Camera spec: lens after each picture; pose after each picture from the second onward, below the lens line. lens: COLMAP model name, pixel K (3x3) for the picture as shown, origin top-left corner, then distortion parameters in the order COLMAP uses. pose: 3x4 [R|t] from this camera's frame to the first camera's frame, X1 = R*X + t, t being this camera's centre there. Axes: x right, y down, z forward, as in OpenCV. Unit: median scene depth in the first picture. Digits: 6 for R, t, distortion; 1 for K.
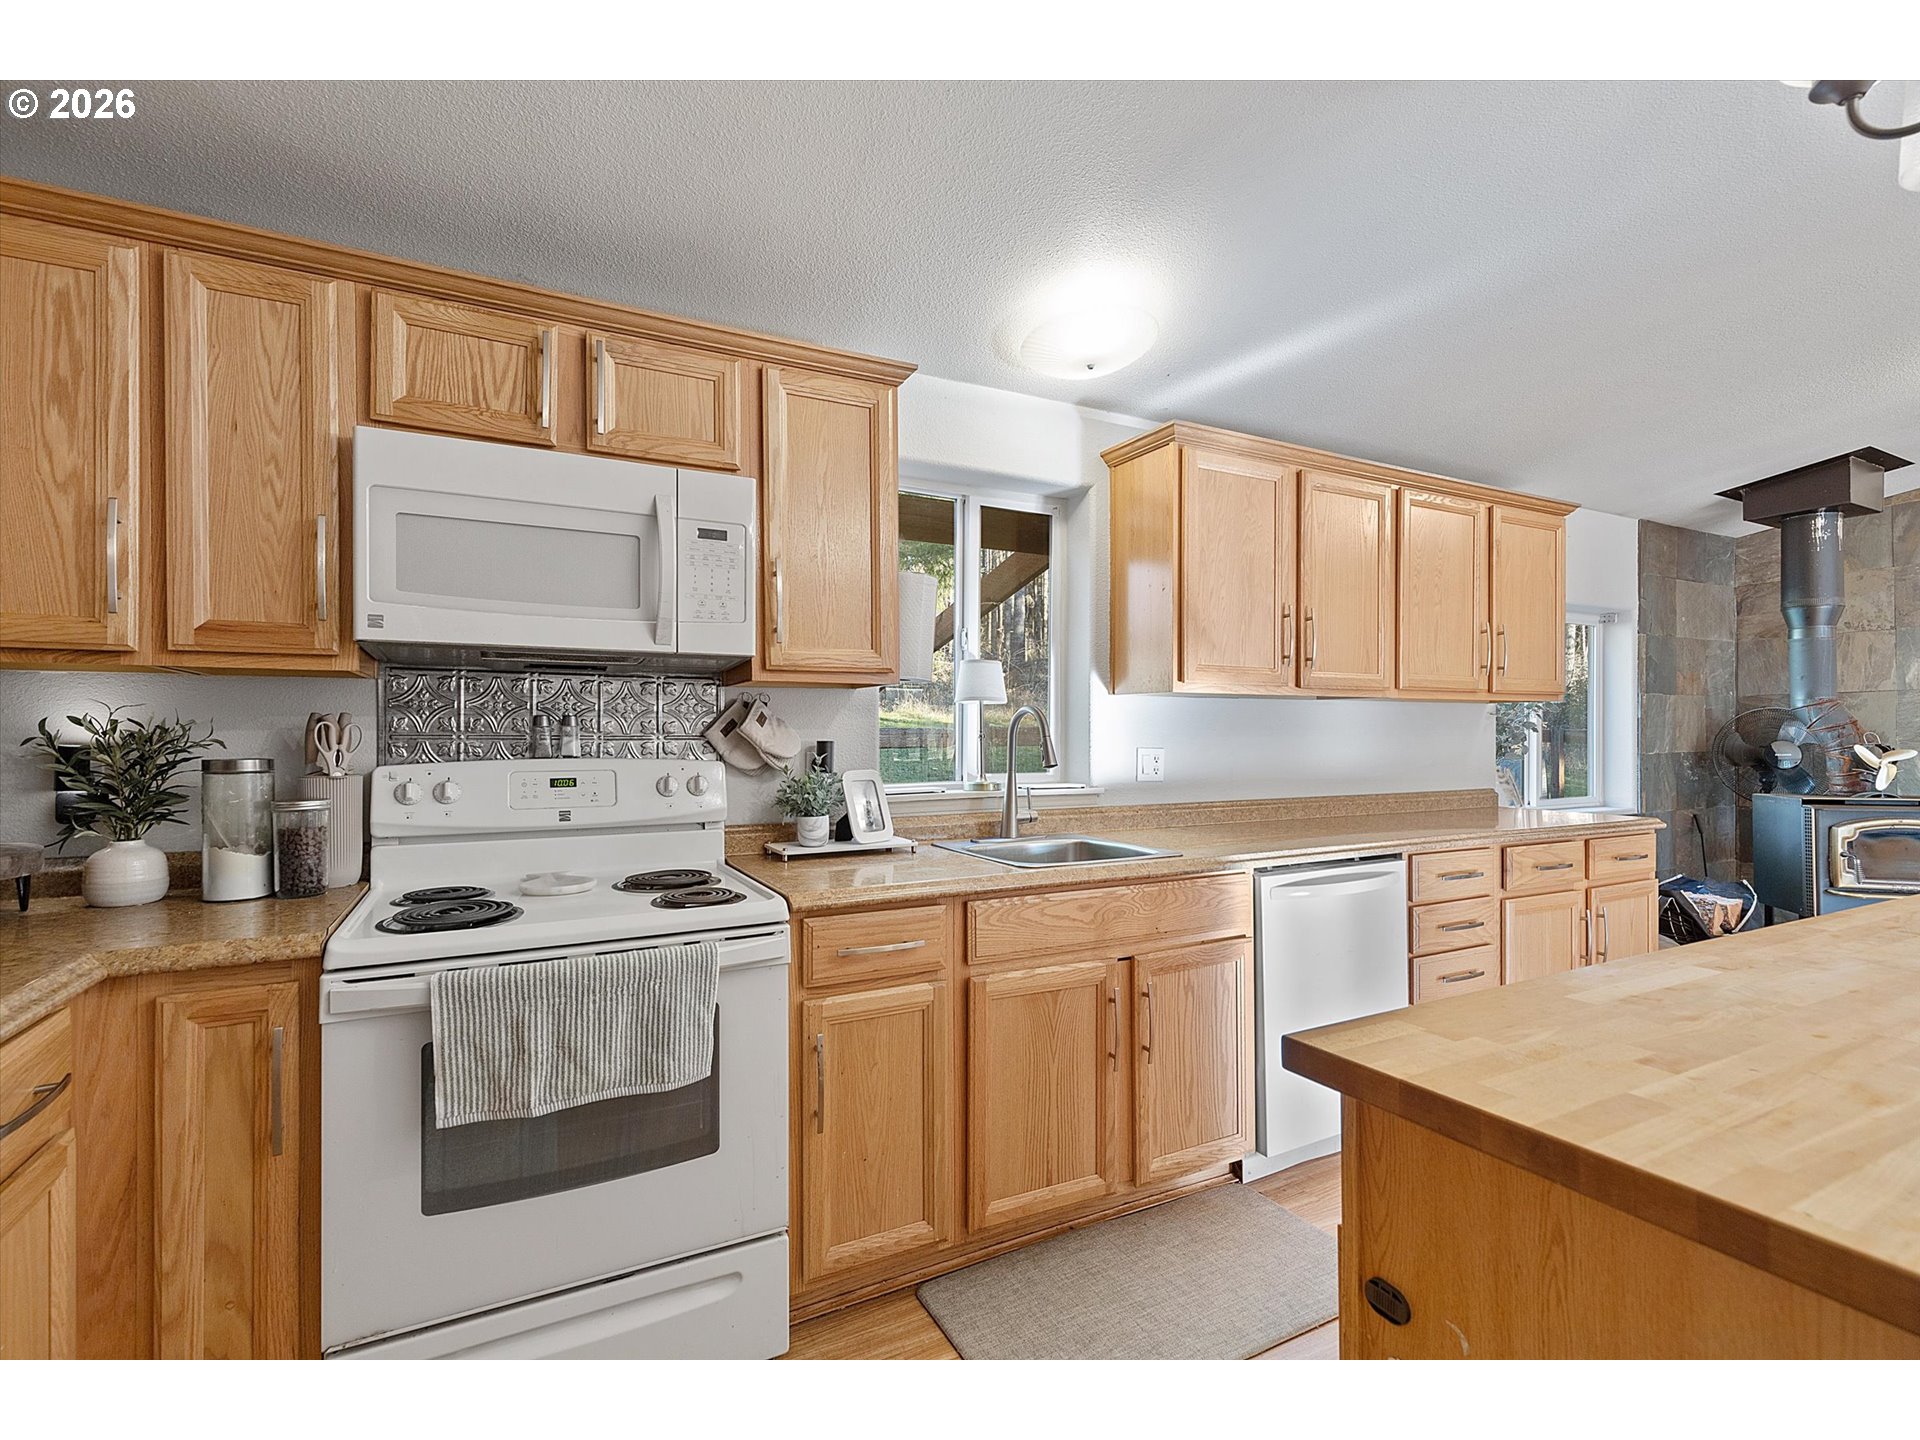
lens RADIAL K [[870.3, 0, 958.1], [0, 870.3, 730.2], [0, 0, 1]] dist [0.013619, 0.000426]
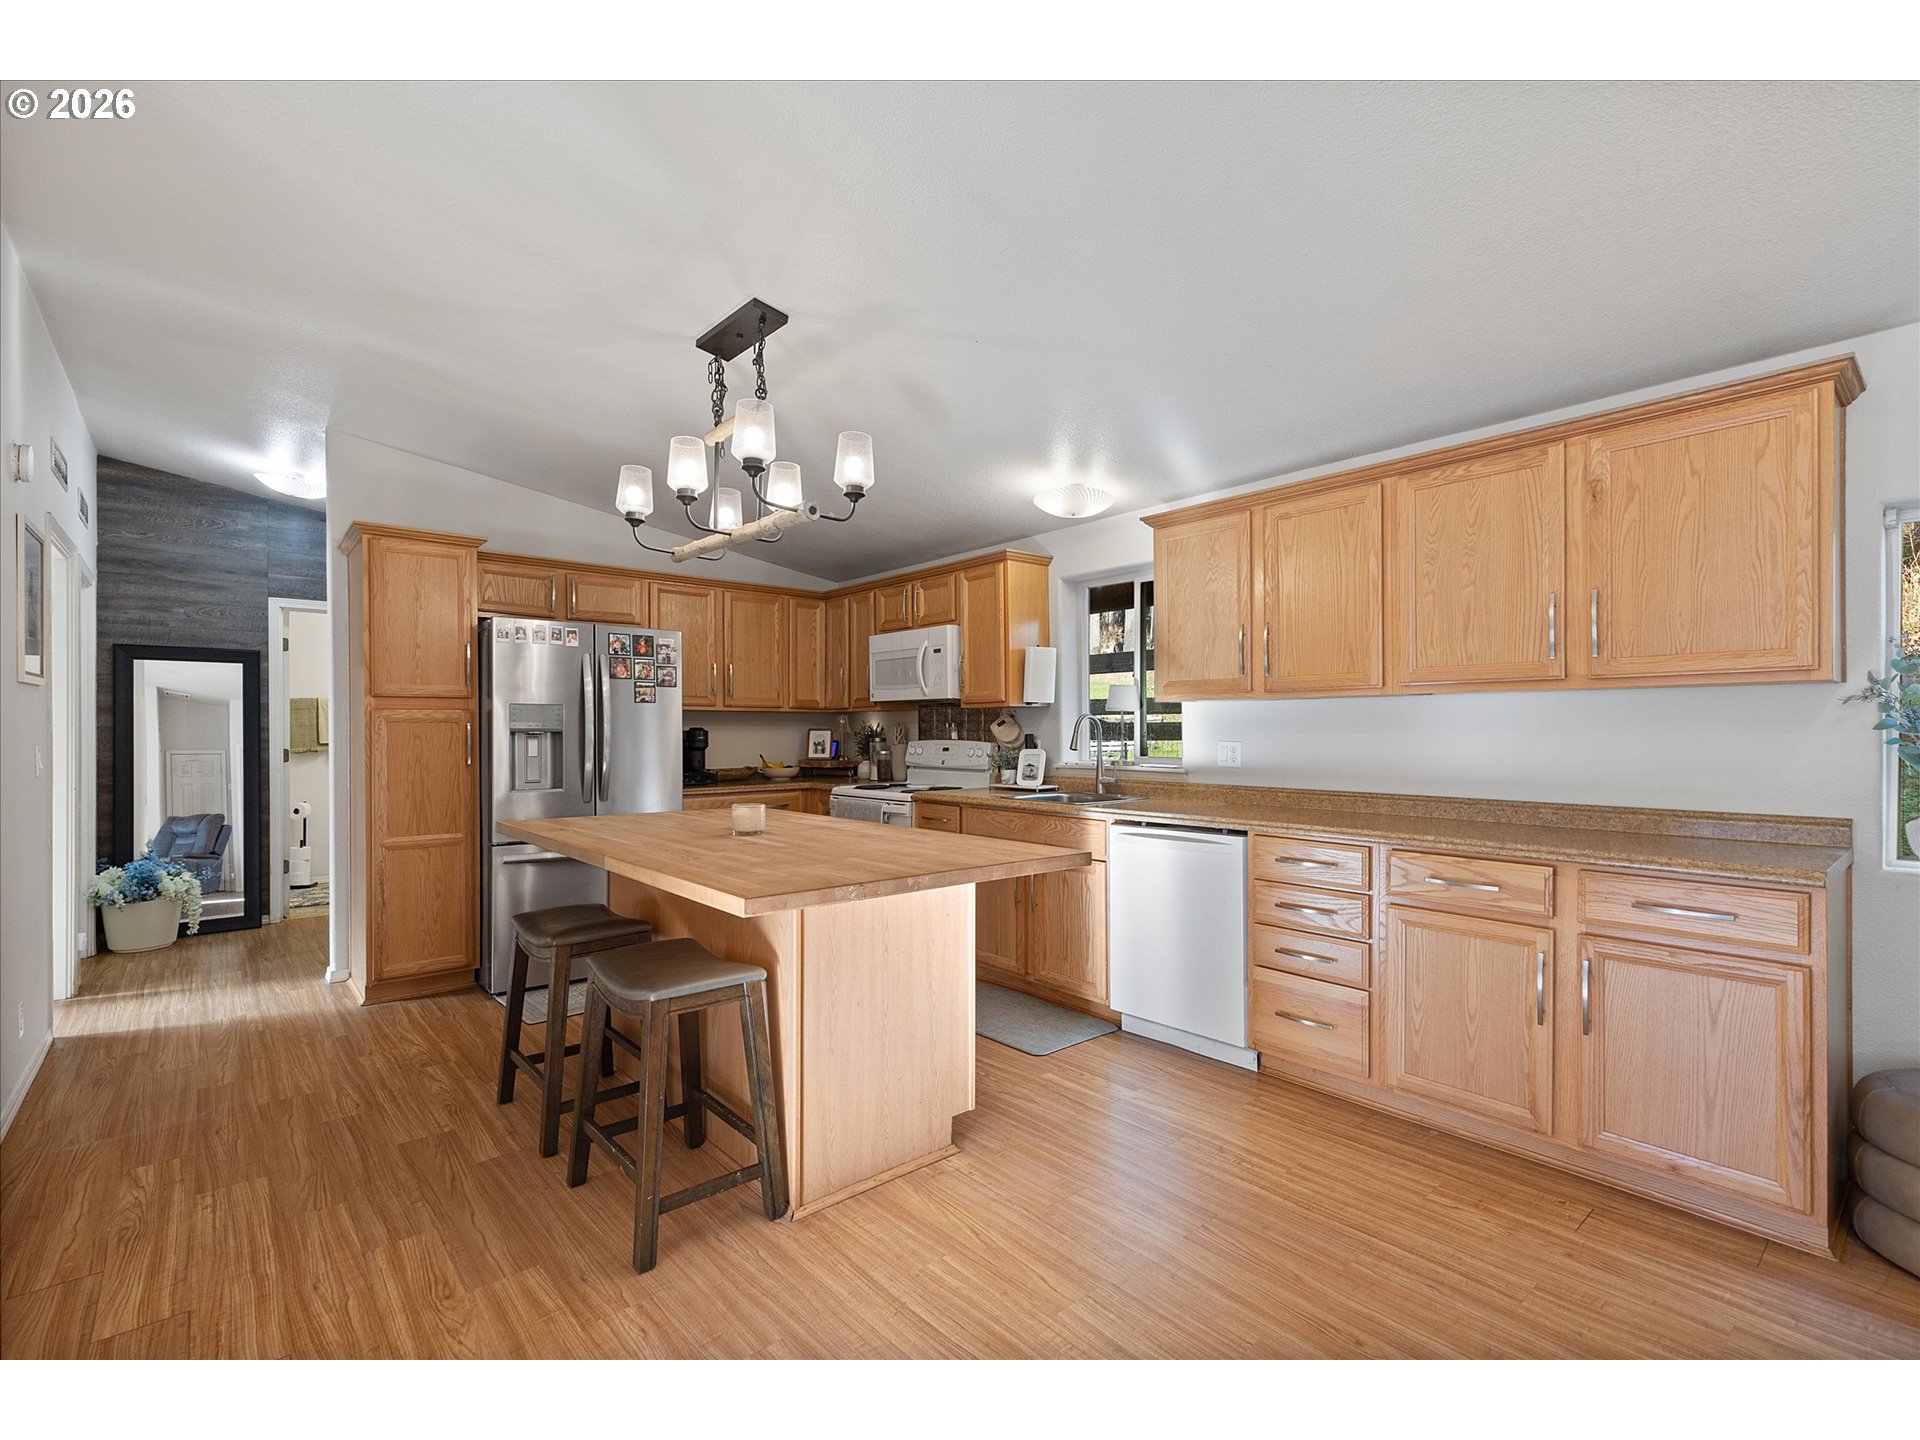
lens RADIAL K [[870.3, 0, 954.6], [0, 870.3, 728.2], [0, 0, 1]] dist [0.013619, 0.000426]
pose [[0.232896, 0.001418, -0.972501, 2.341897], [0.008623, 0.999957, 0.003523, -0.012130], [0.972463, -0.009207, 0.232874, 0.507856]]
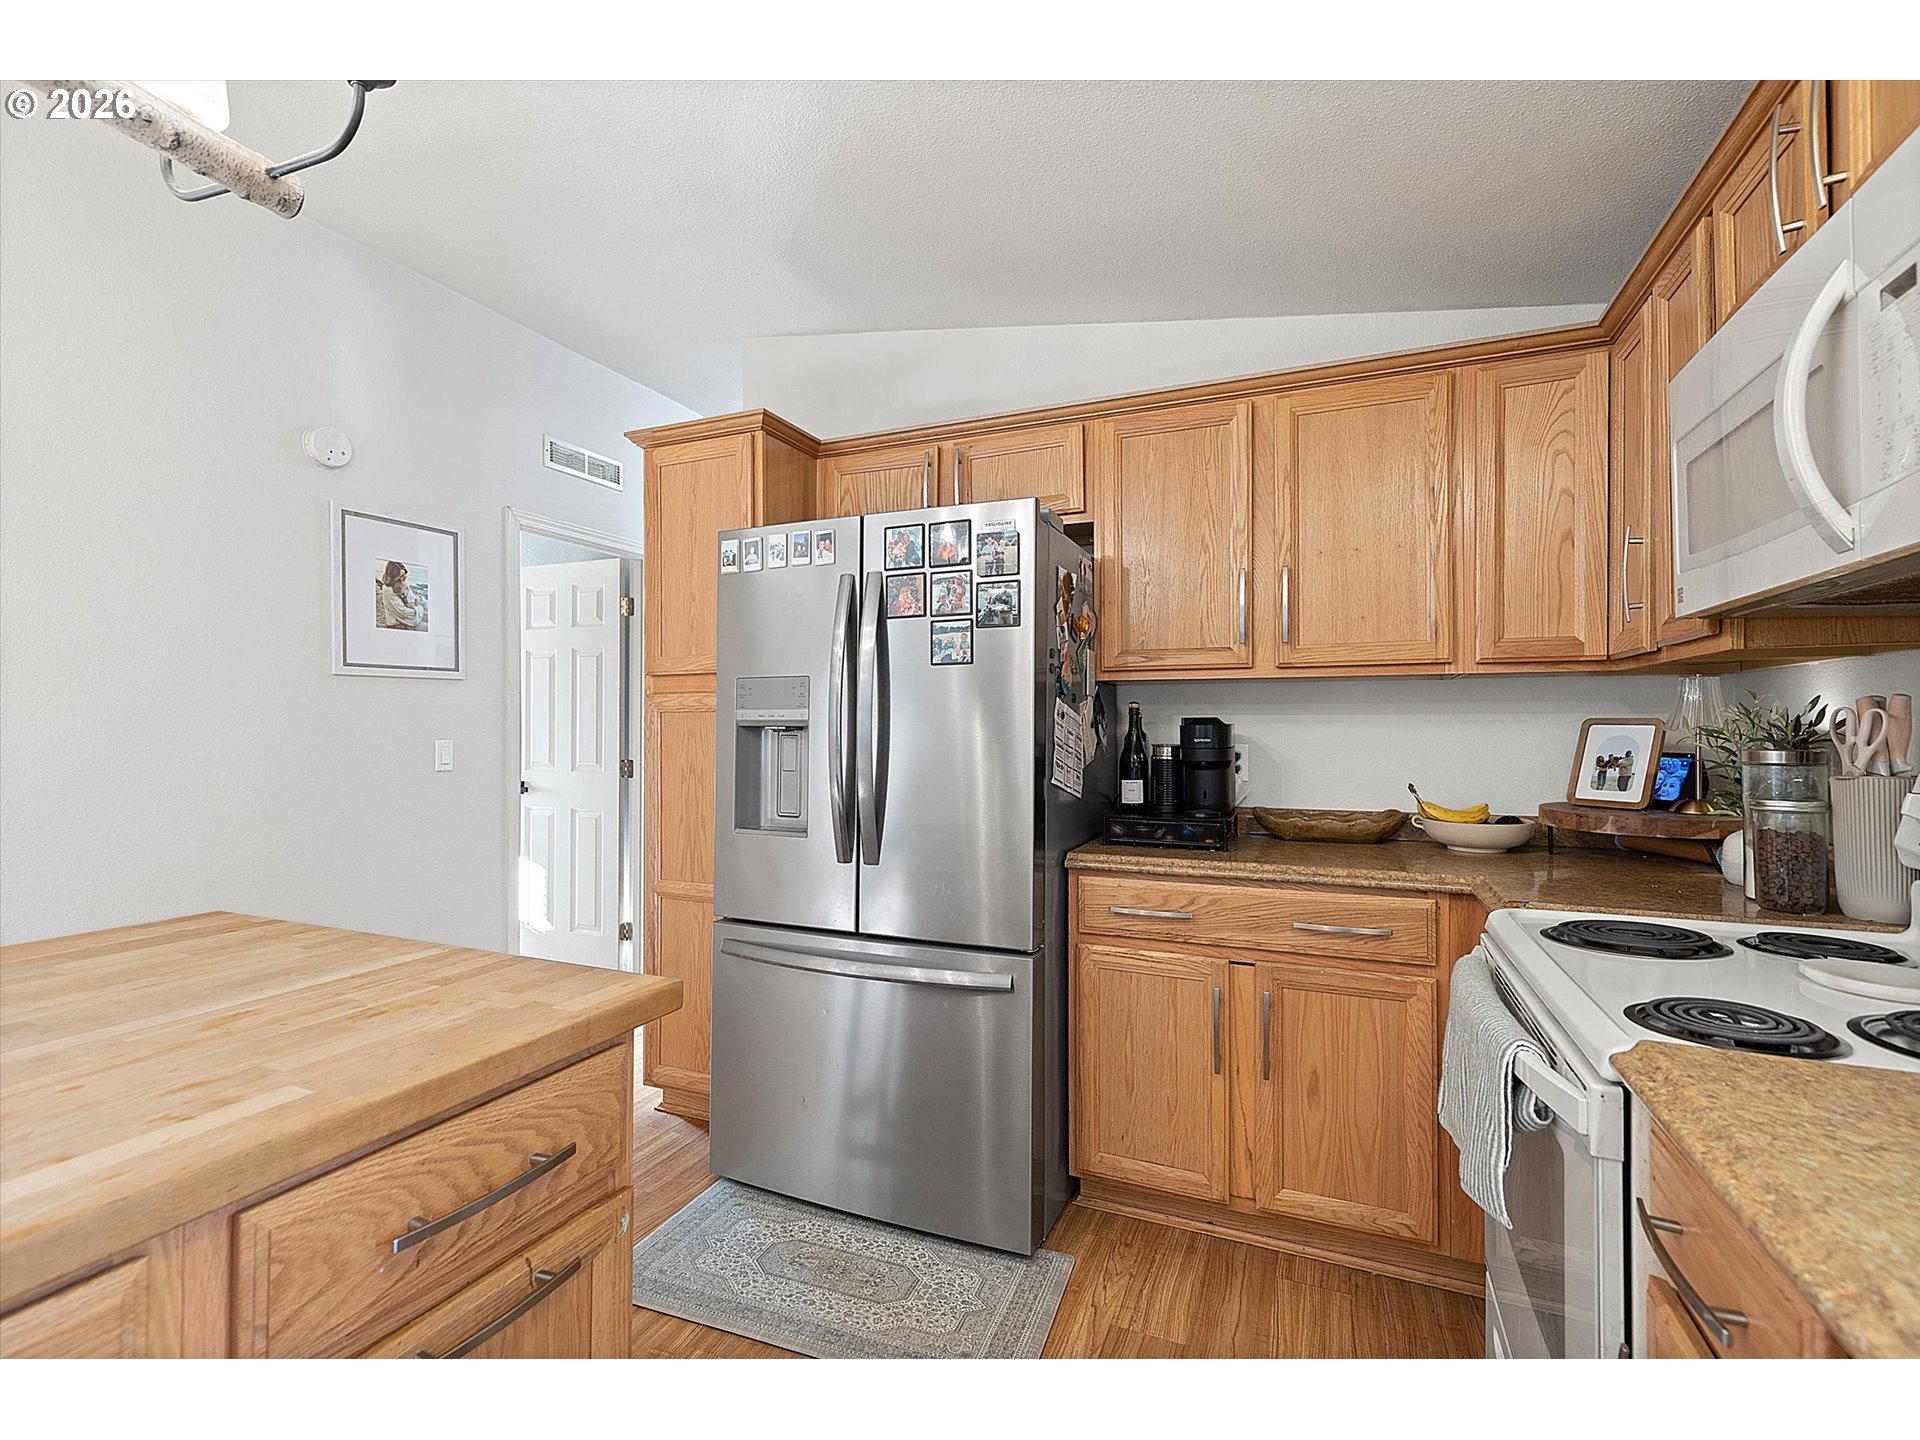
lens RADIAL K [[870.3, 0, 952.9], [0, 870.3, 721.8], [0, 0, 1]] dist [0.013619, 0.000426]
pose [[-0.776627, 0.001743, -0.629959, 0.436384], [0.009740, 0.999910, -0.009241, 0.003076], [0.629886, -0.013313, -0.776574, 1.132347]]
